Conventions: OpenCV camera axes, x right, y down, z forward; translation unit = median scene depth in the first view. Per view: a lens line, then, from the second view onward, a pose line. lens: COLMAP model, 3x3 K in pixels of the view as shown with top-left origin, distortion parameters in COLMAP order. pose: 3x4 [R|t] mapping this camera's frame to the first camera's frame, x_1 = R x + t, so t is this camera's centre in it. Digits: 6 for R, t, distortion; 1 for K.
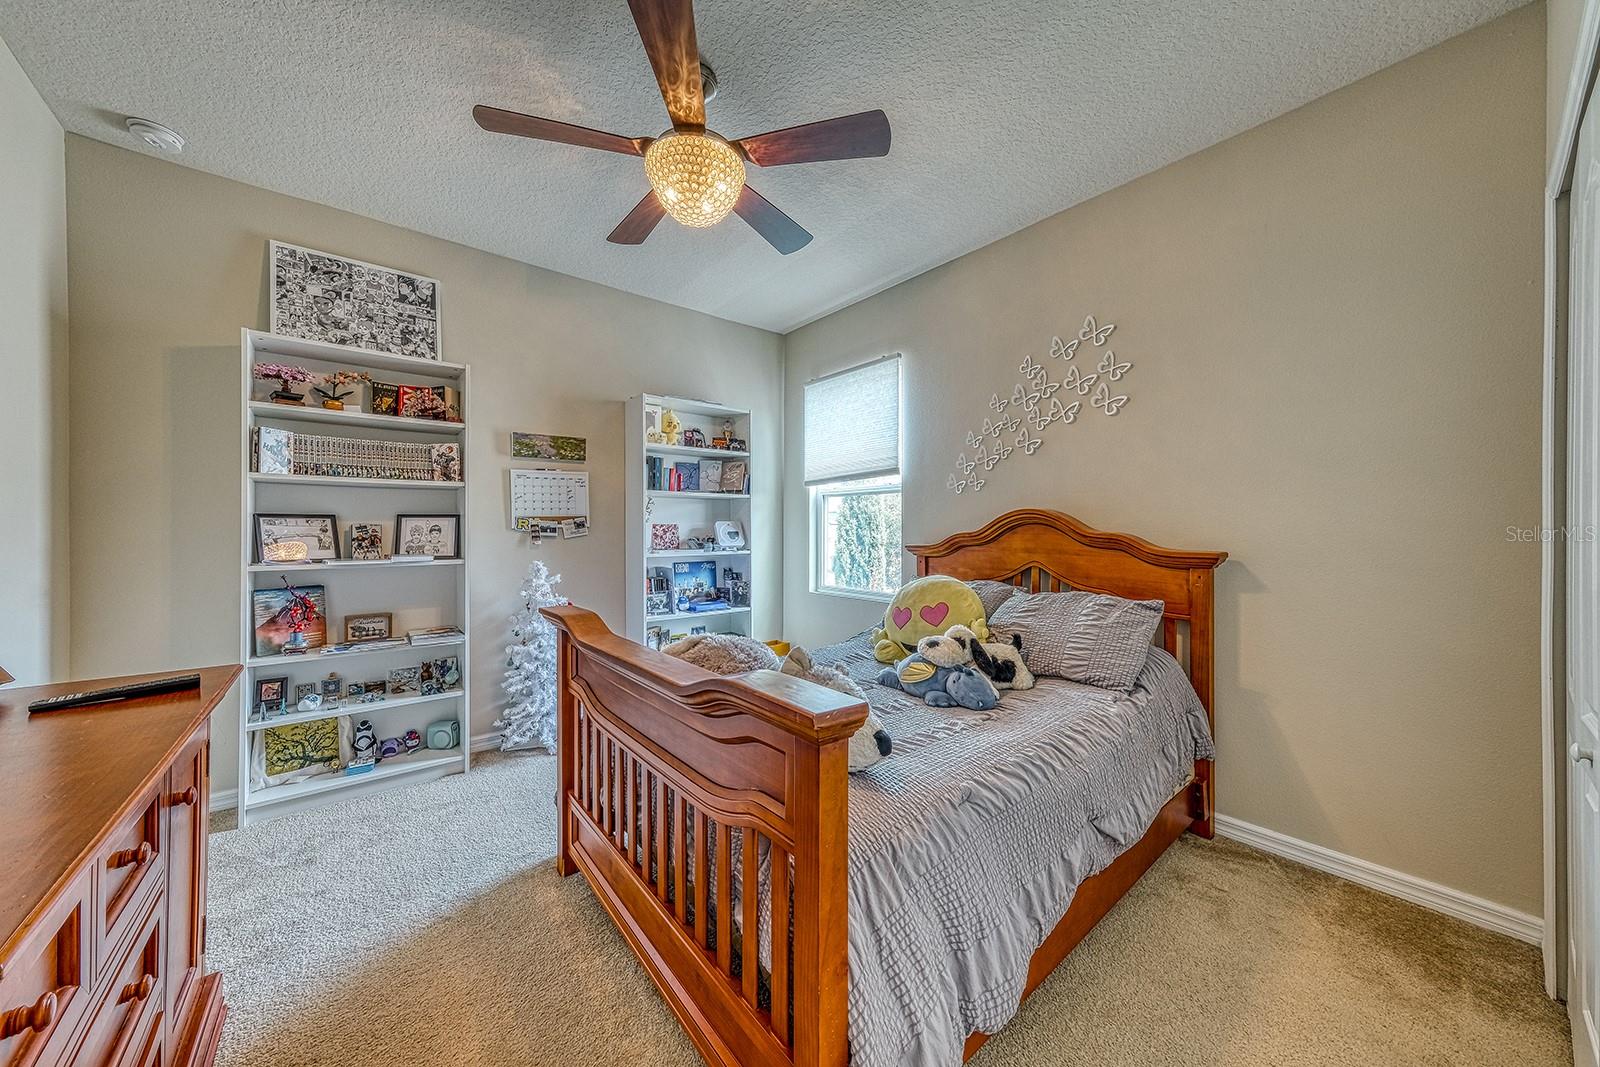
lens RADIAL K [[544.8, 0, 797.9], [0, 544.8, 530.6], [0, 0, 1]] dist [0.011874, 0.000121]
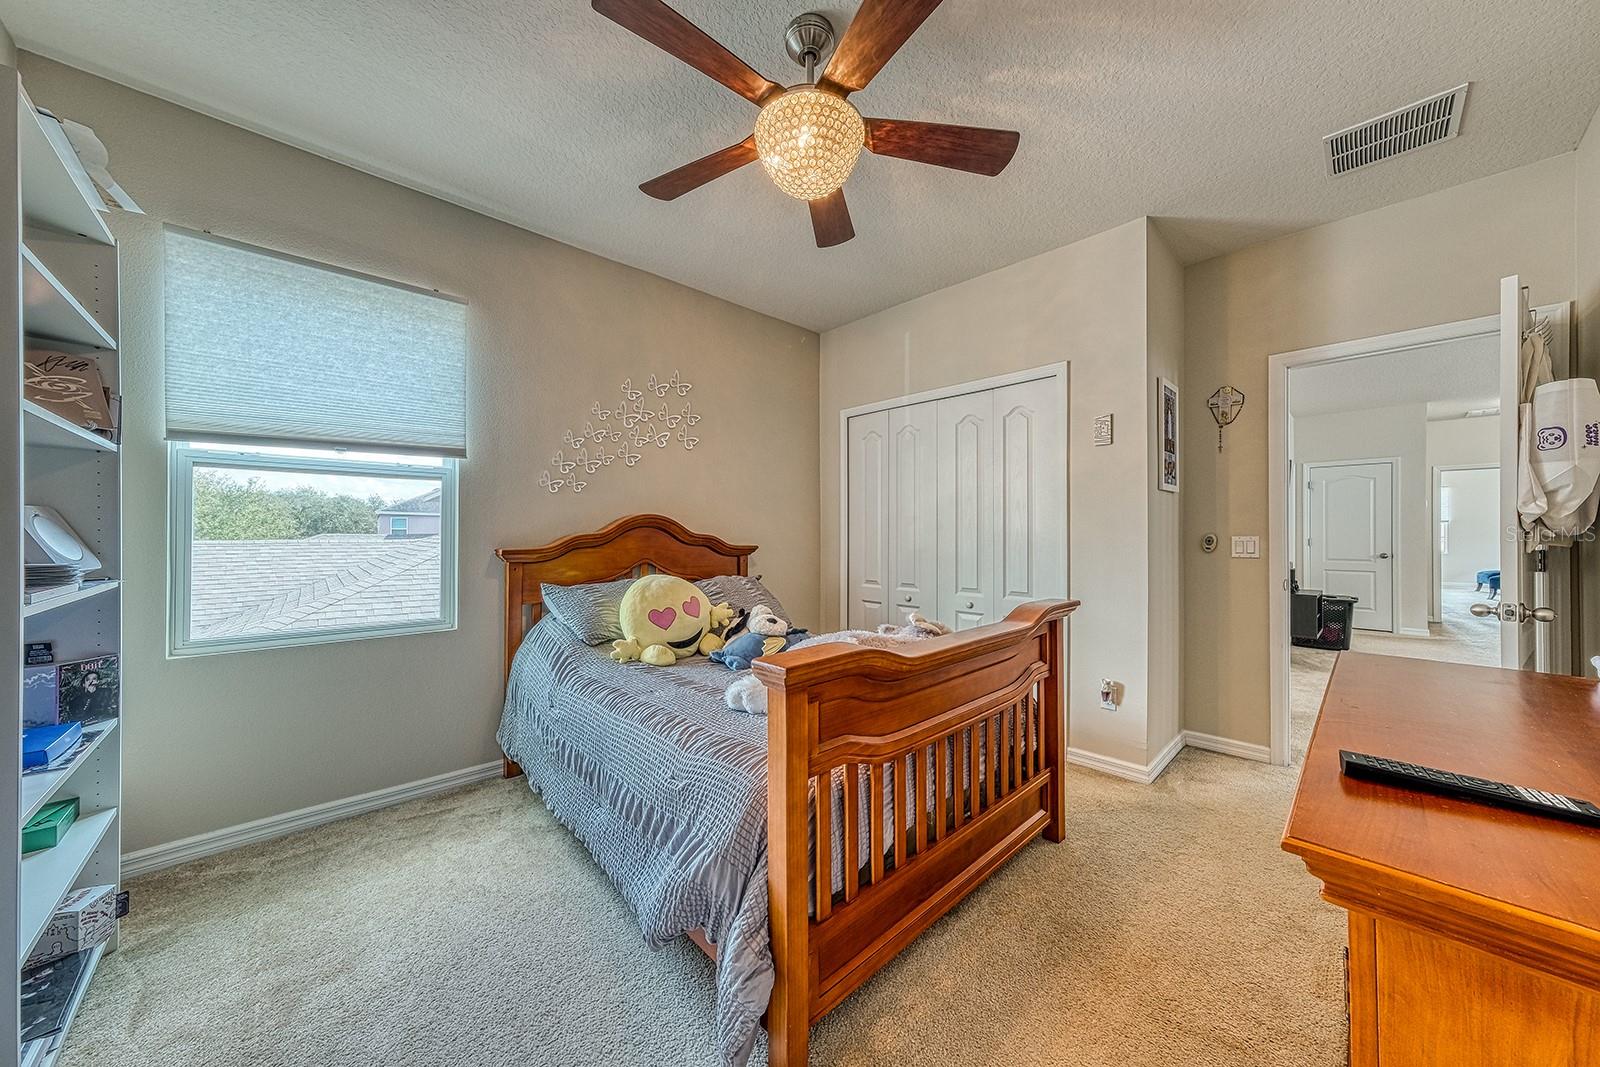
lens RADIAL K [[544.8, 0, 796.8], [0, 544.8, 534.4], [0, 0, 1]] dist [0.011874, 0.000121]
pose [[-0.070369, 0.000937, 0.997521, -0.585883], [-0.001832, 0.999998, -0.001069, 0.002730], [-0.997519, -0.001902, -0.070368, 0.559853]]
